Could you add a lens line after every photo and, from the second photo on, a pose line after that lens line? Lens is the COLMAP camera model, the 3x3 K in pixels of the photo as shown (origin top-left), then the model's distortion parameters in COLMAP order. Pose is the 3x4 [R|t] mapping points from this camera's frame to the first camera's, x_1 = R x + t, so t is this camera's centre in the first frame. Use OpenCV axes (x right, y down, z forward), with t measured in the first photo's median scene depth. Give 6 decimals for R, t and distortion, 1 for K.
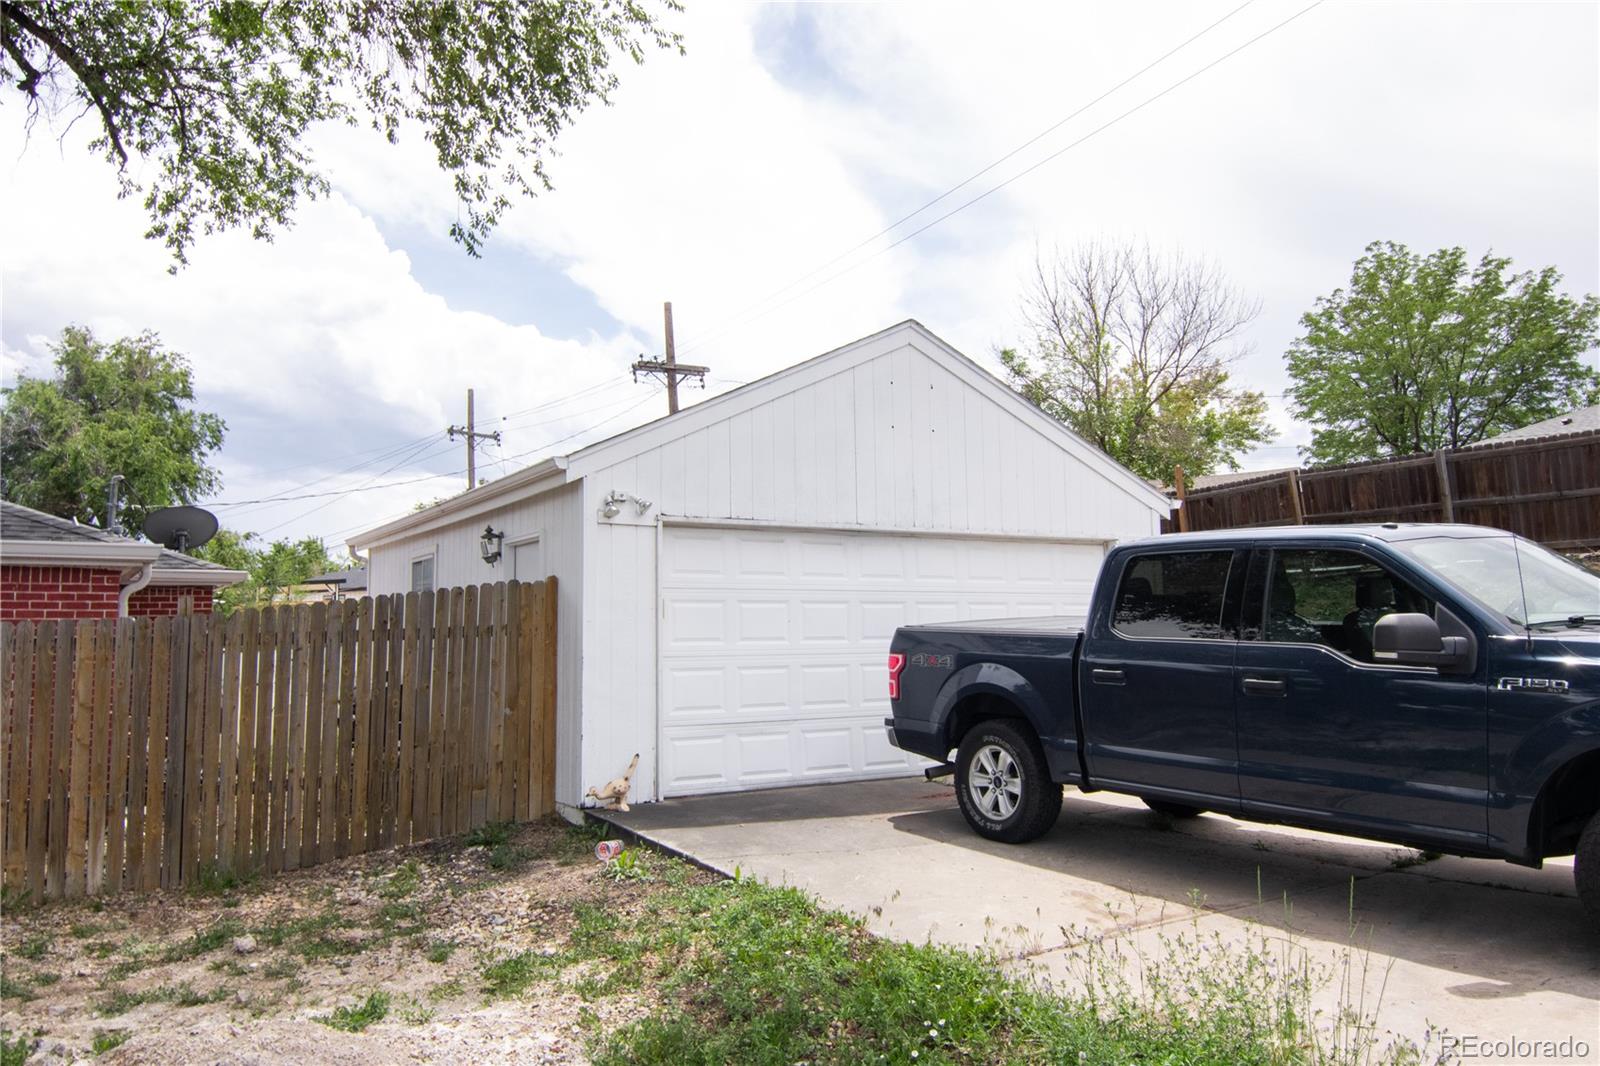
lens RADIAL K [[1204.1, 0, 800.0], [0, 1204.1, 533.0], [0, 0, 1]] dist [-0.008159, -0.004203]
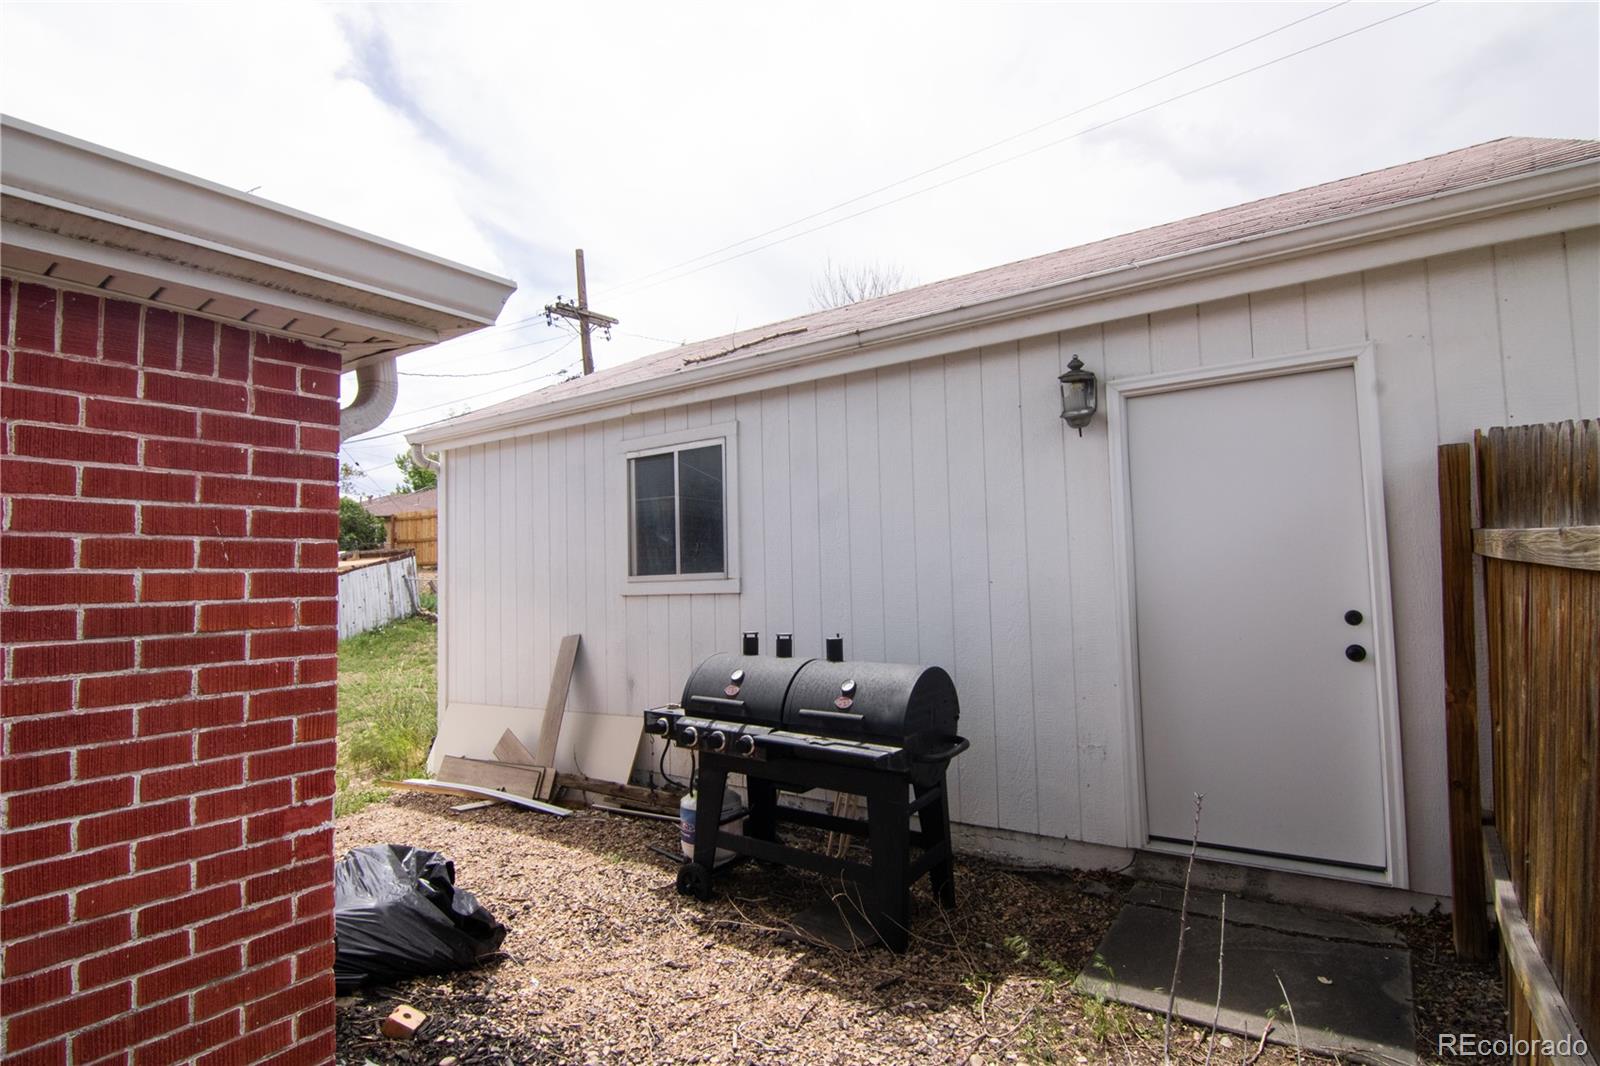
lens RADIAL K [[835.4, 0, 828.1], [0, 835.4, 547.3], [0, 0, 1]] dist [0.002988, -0.016072]
pose [[0.922091, 0.002391, 0.386967, -0.532835], [-0.020001, 0.998939, 0.041489, 0.068817], [-0.386457, -0.045996, 0.921160, 0.751688]]
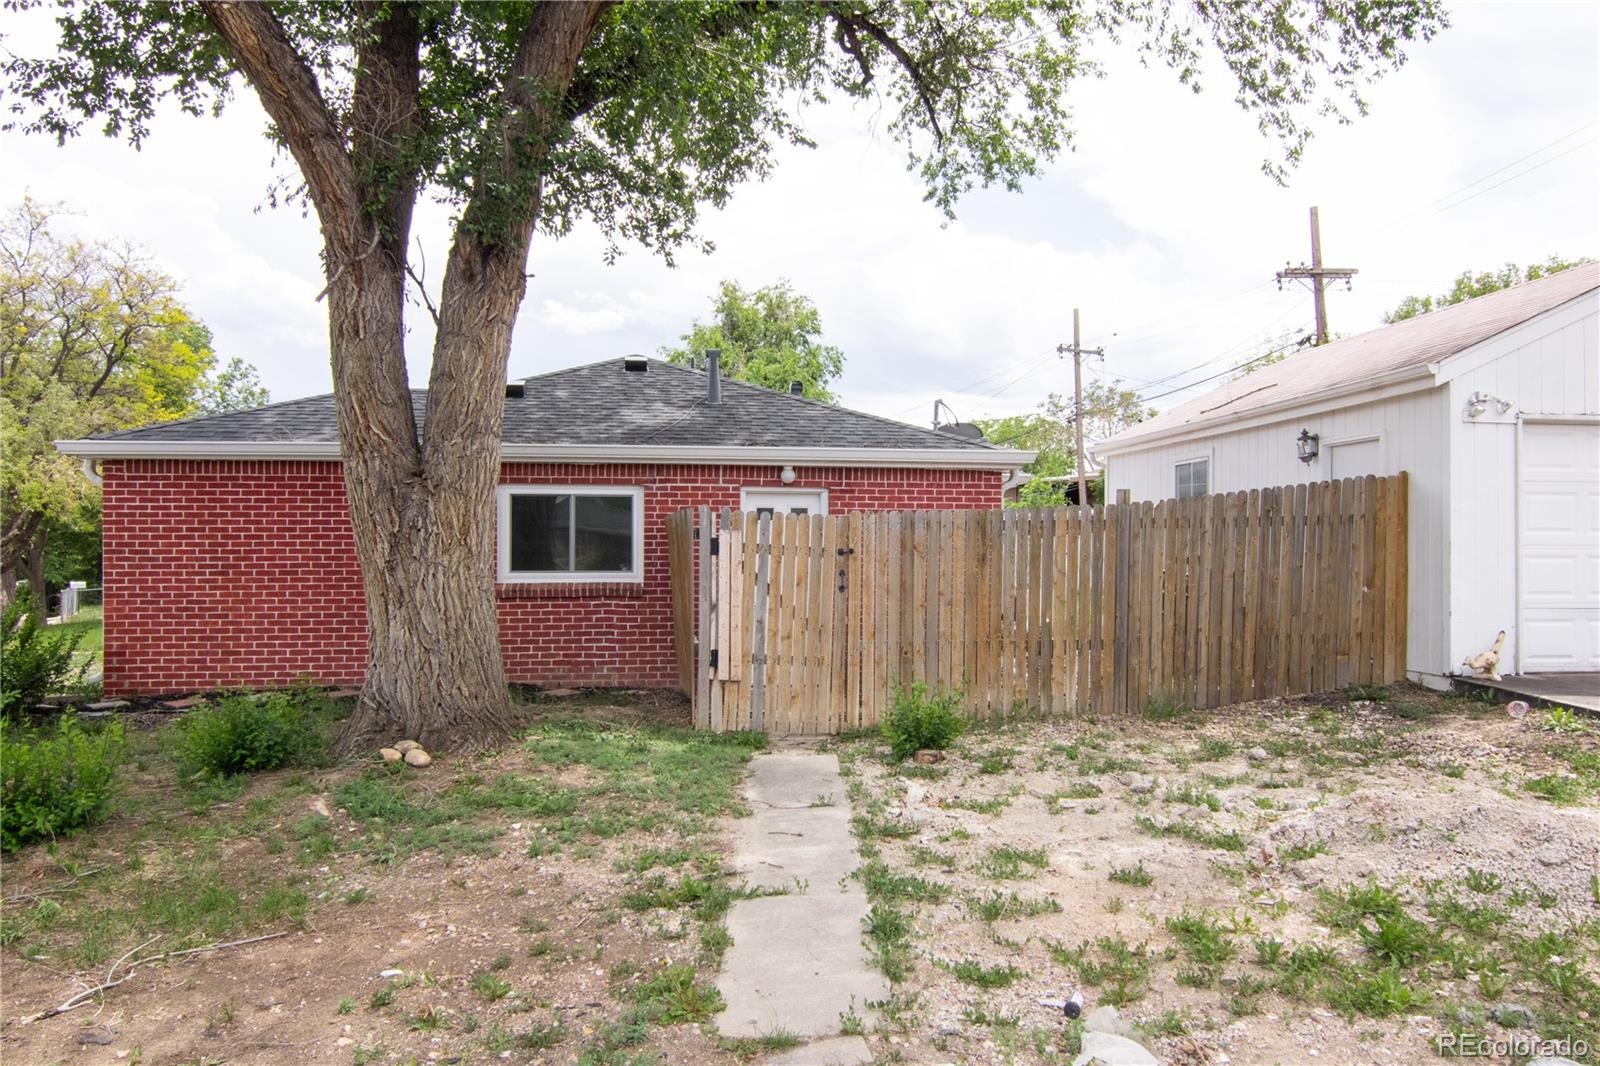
lens RADIAL K [[1157.6, 0, 800.0], [0, 1157.6, 533.0], [0, 0, 1]] dist [-0.002490, -0.004584]
pose [[0.904477, 0.009727, -0.426412, -0.236862], [0.022574, 0.997247, 0.070630, 0.004228], [0.425925, -0.073509, 0.901767, -0.197118]]
